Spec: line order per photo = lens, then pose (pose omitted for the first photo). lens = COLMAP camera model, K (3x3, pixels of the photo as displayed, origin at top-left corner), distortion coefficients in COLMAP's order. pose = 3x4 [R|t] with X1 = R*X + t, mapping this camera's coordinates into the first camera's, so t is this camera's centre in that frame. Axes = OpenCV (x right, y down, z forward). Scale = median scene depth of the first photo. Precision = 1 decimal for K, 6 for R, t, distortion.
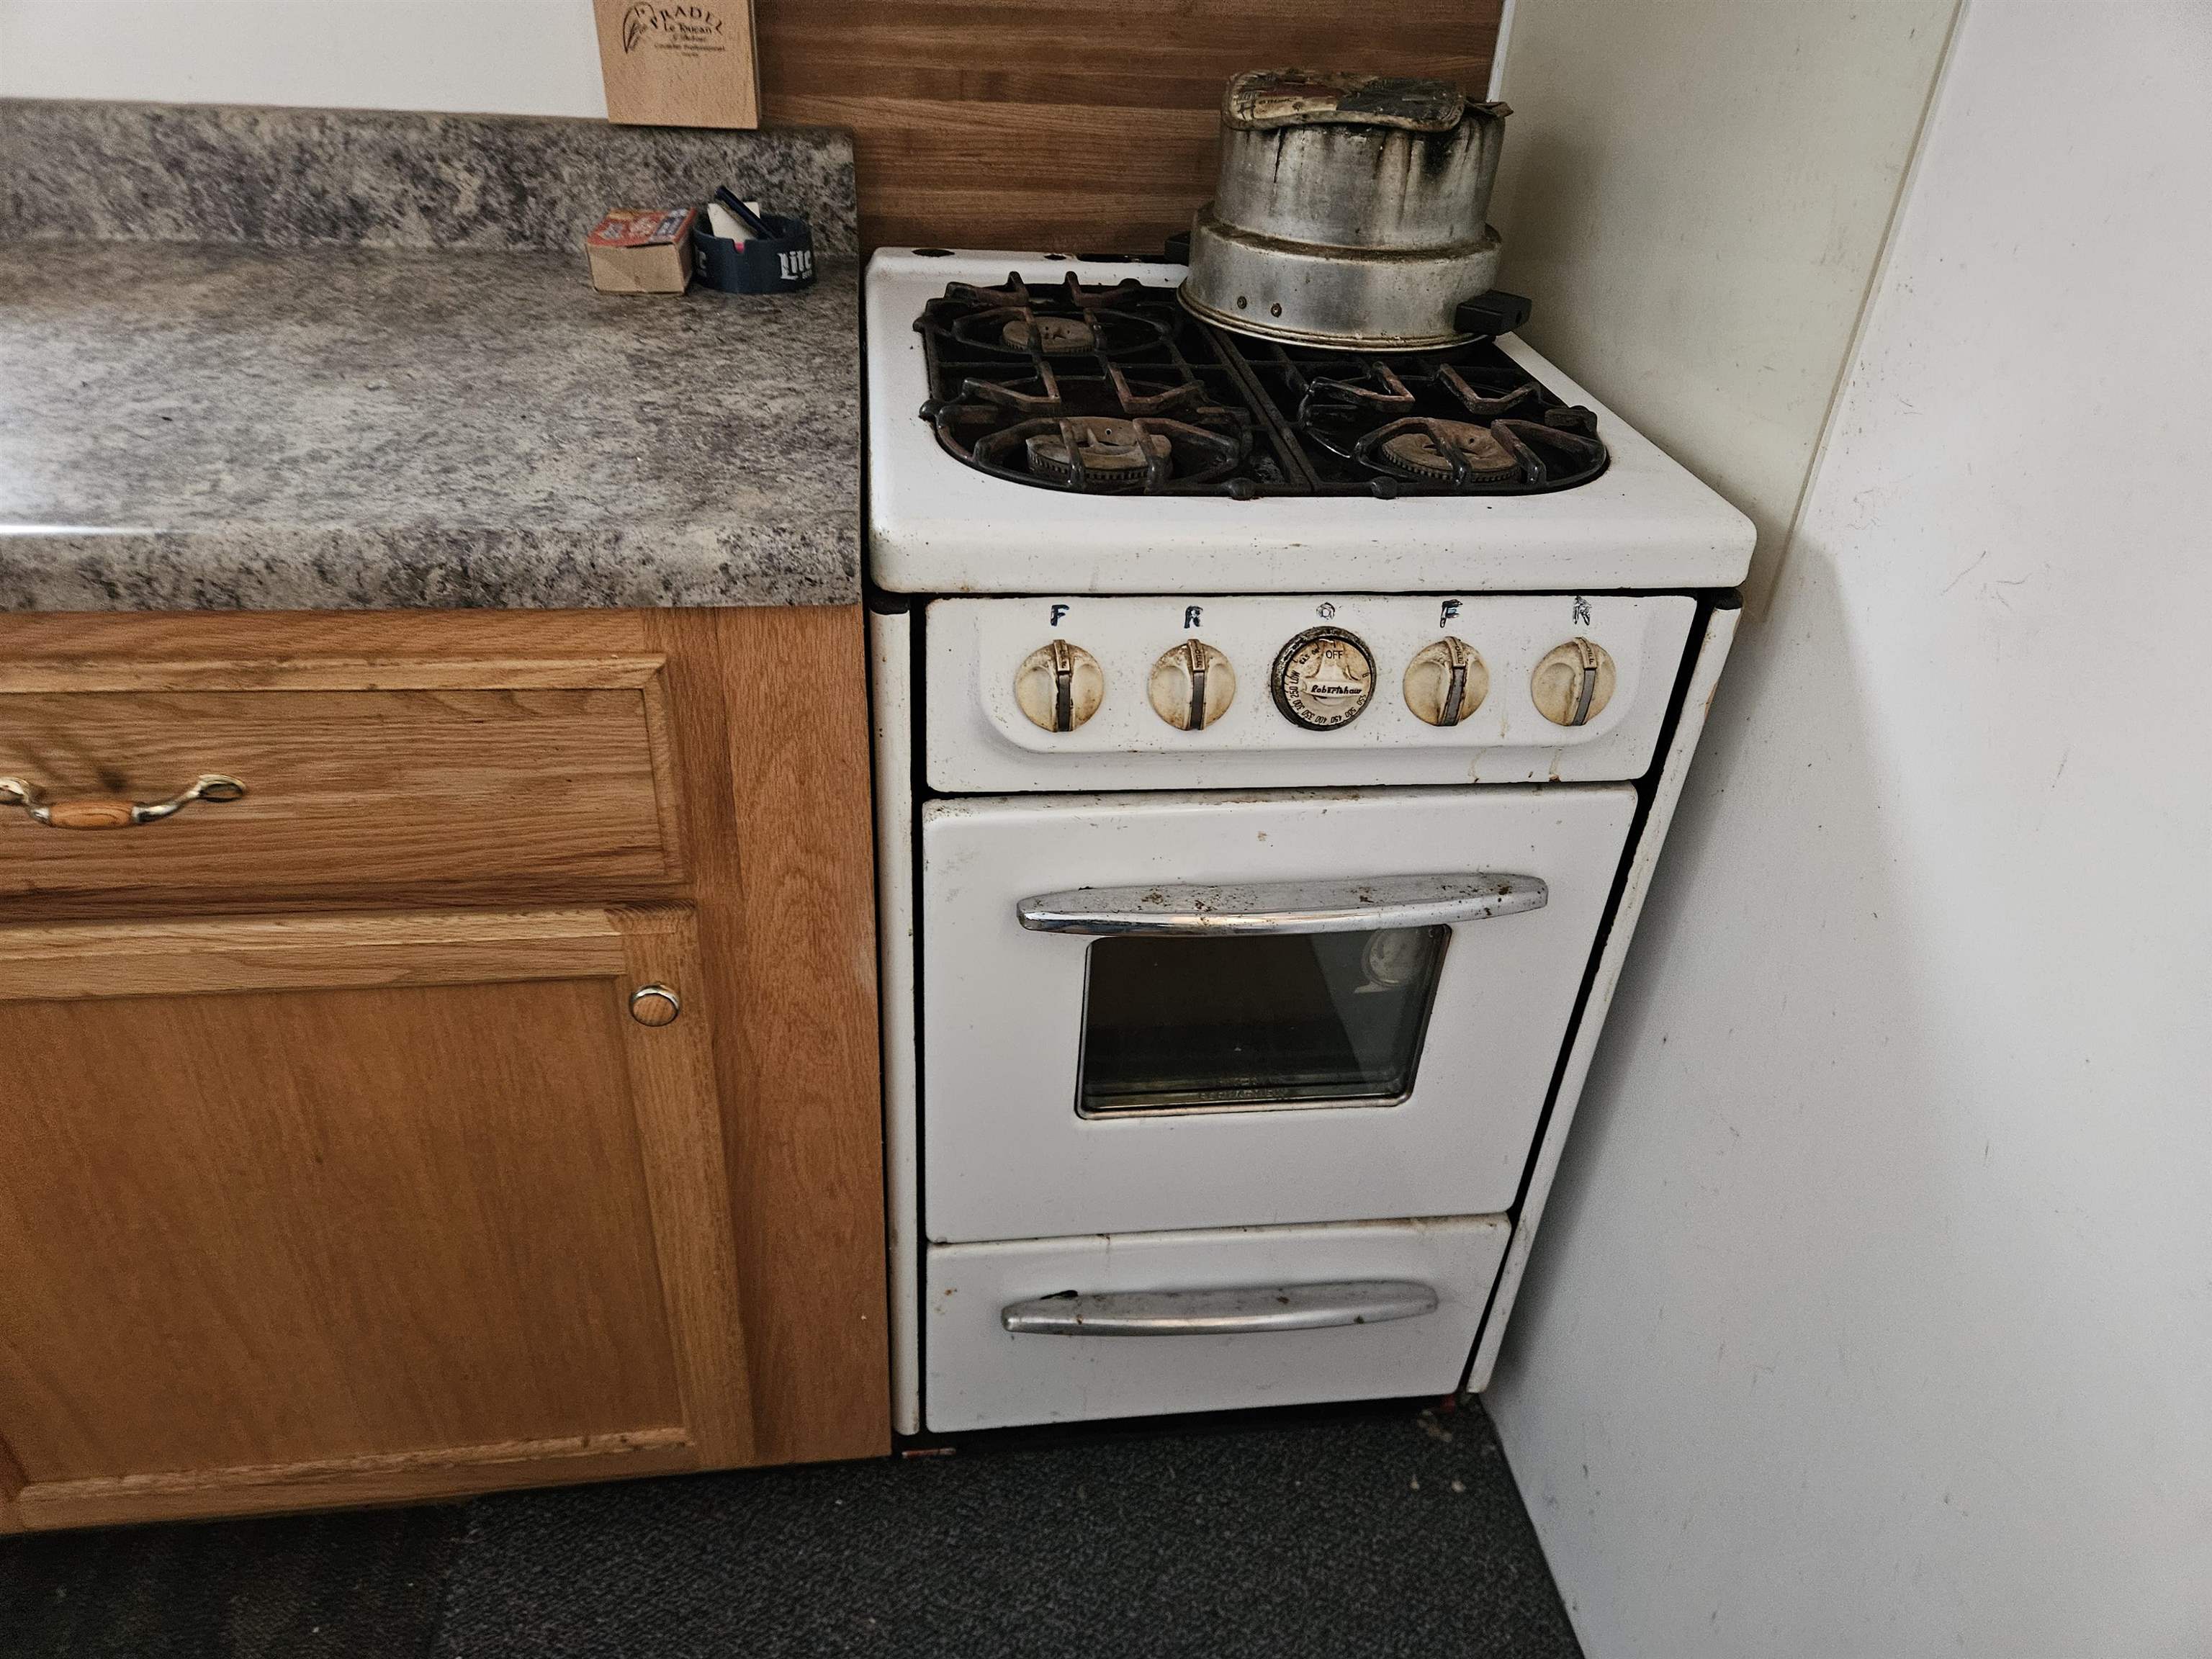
lens RADIAL K [[1438.5, 0, 1106.0], [0, 1438.5, 829.5], [0, 0, 1]] dist [0.058605, -0.053503]
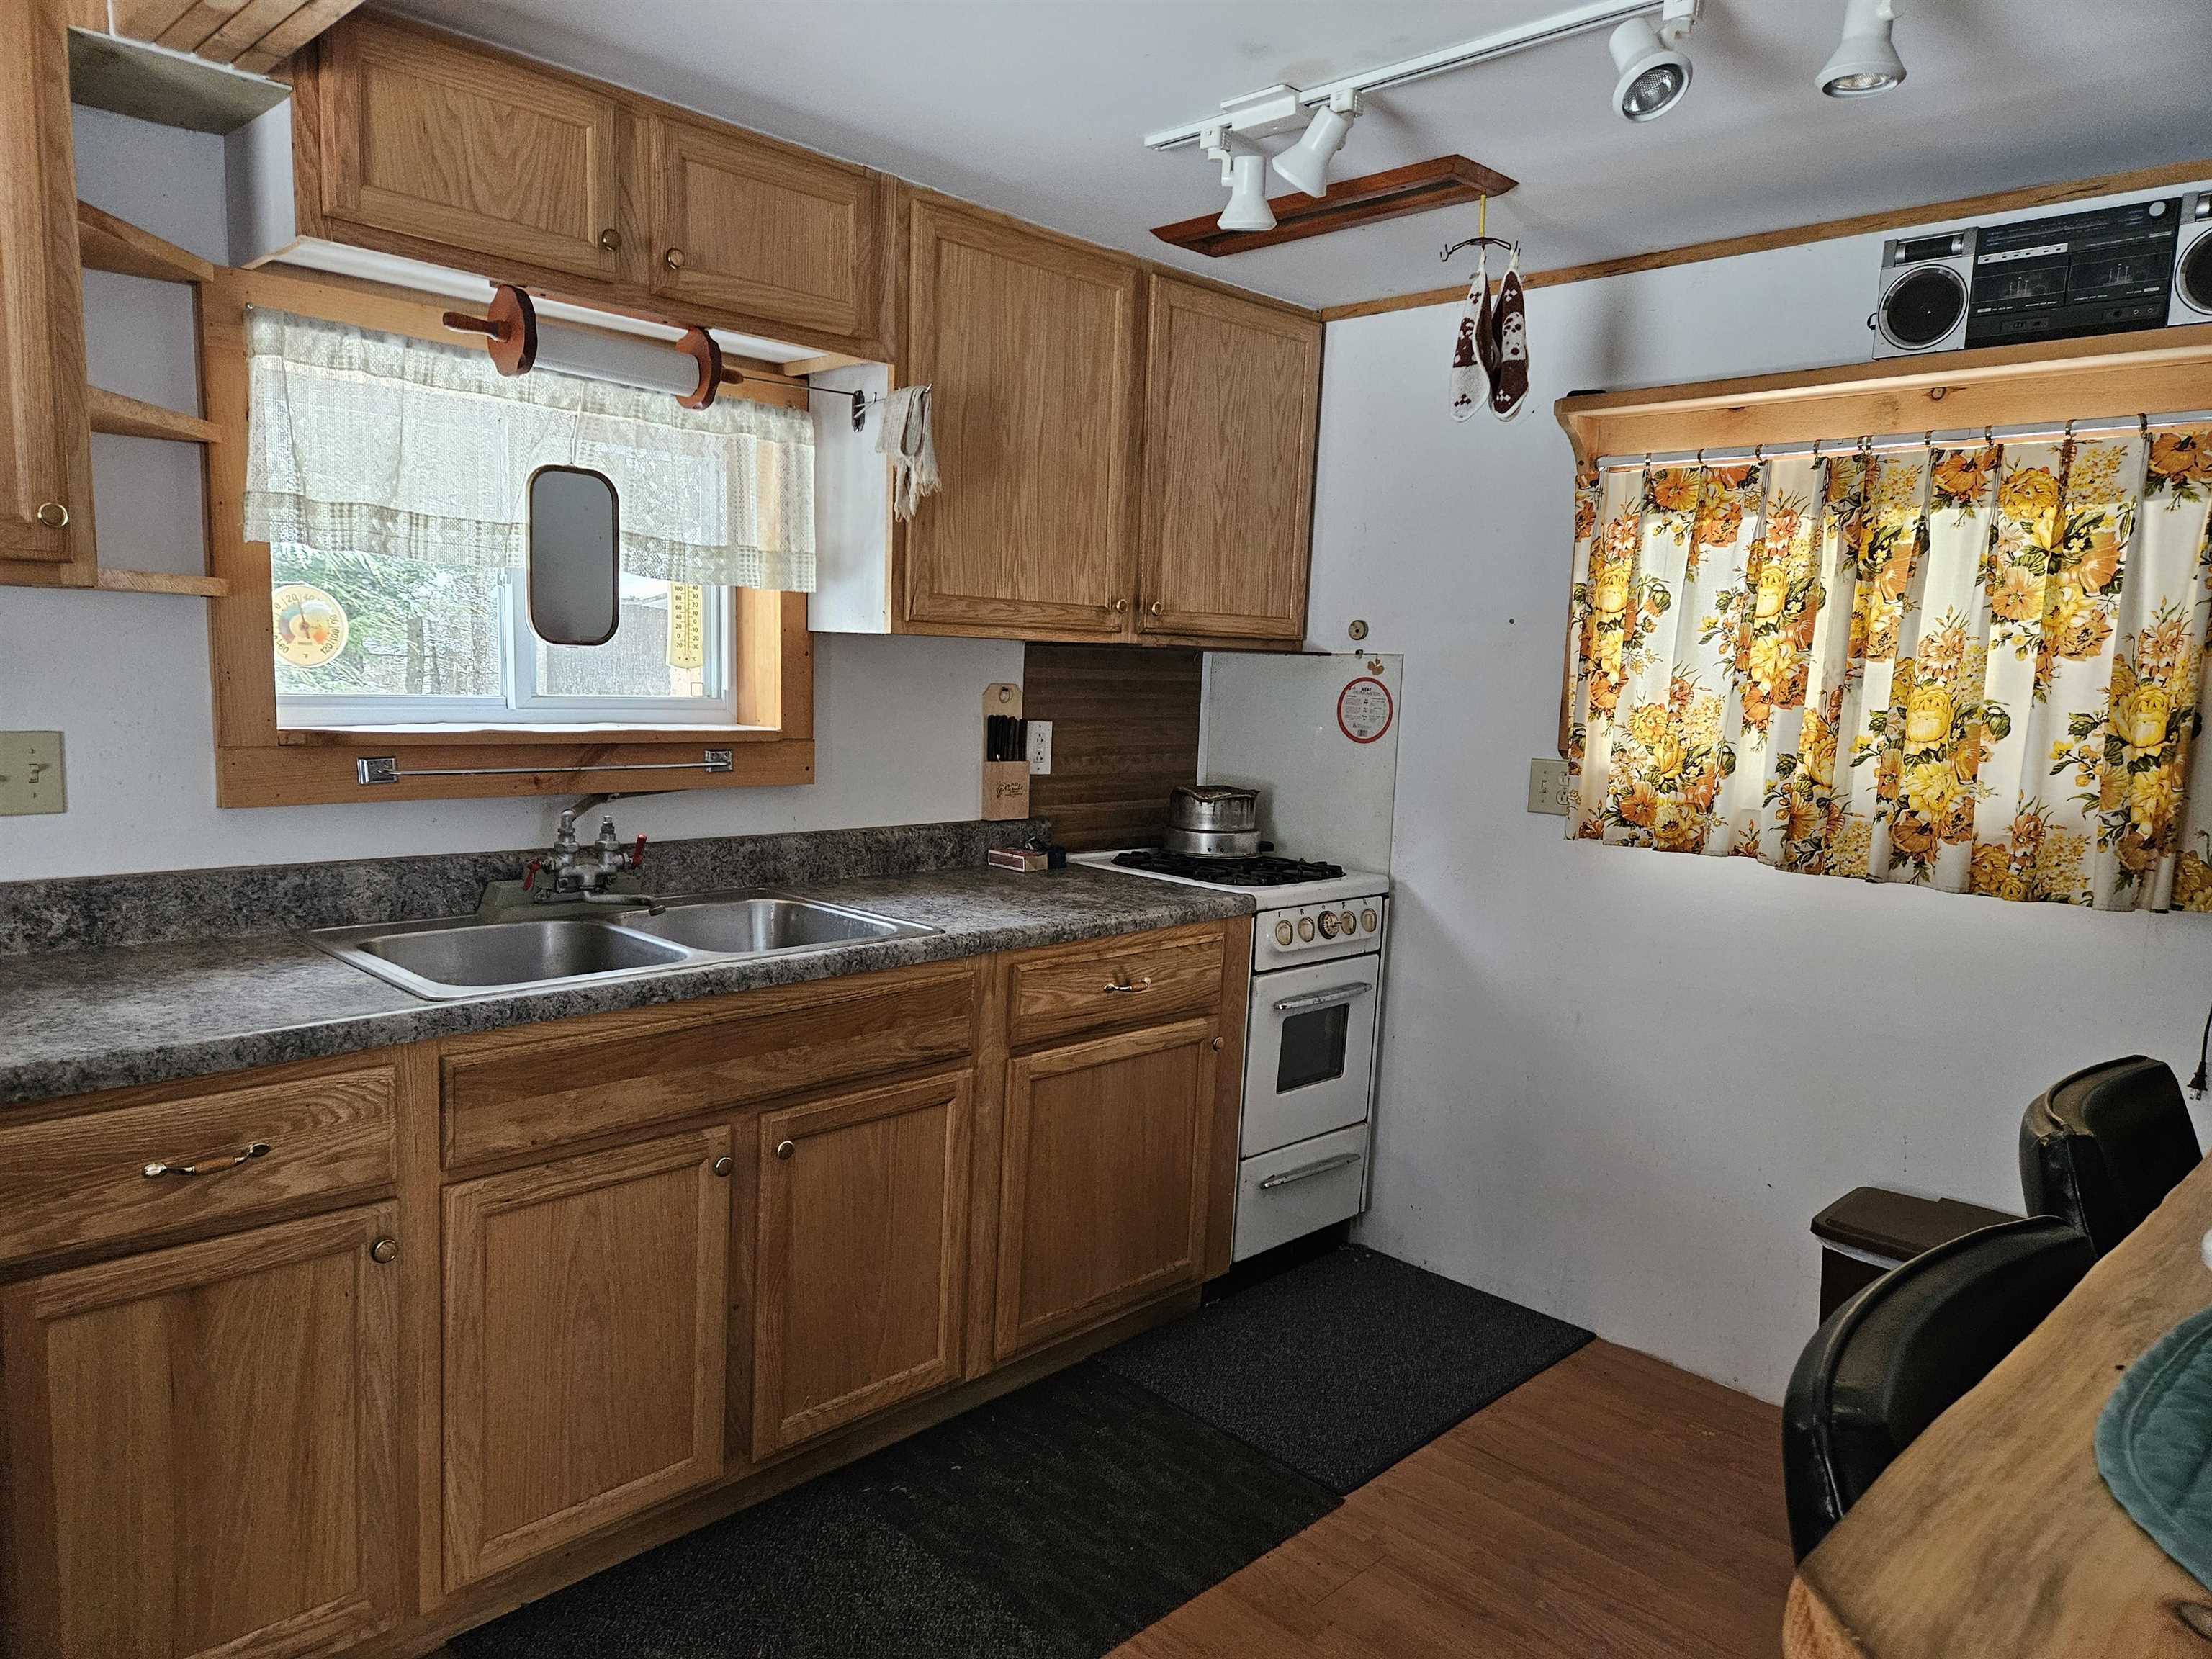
lens RADIAL K [[1438.5, 0, 1106.0], [0, 1438.5, 829.5], [0, 0, 1]] dist [0.058605, -0.053503]
pose [[0.790896, -0.091168, 0.605121, -1.889577], [0.339408, 0.888159, -0.309798, 0.475356], [-0.509200, 0.450401, 0.733385, -1.166147]]
